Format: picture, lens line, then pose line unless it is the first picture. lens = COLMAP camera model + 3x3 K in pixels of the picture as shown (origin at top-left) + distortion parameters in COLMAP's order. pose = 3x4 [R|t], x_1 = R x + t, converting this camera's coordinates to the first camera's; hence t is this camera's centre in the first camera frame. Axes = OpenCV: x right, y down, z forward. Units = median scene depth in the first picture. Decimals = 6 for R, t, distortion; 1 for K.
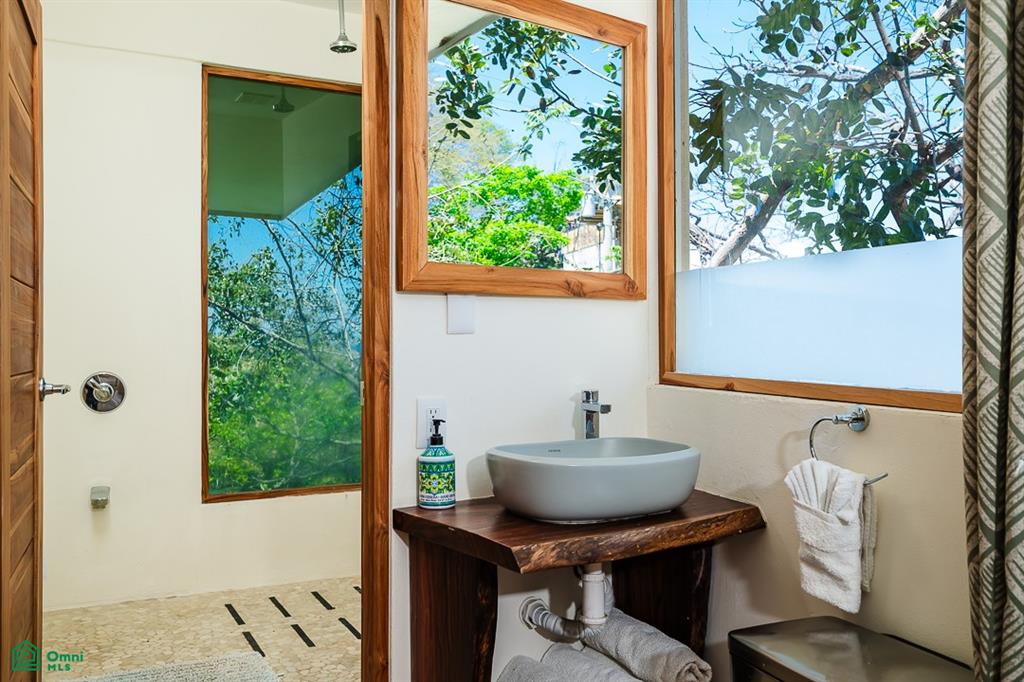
lens RADIAL K [[883.5, 0, 512.0], [0, 883.5, 341.0], [0, 0, 1]] dist [-0.000240, -0.000041]
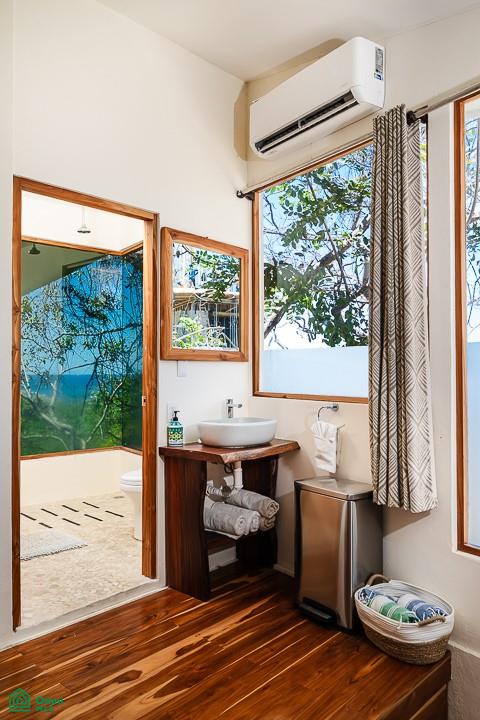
lens RADIAL K [[527.1, 0, 240.0], [0, 527.1, 360.0], [0, 0, 1]] dist [-0.002343, -0.000327]
pose [[0.970151, 0.006753, 0.242409, -0.270825], [-0.000789, 0.999695, -0.024693, -0.018559], [-0.242502, 0.023765, 0.969860, -0.497669]]
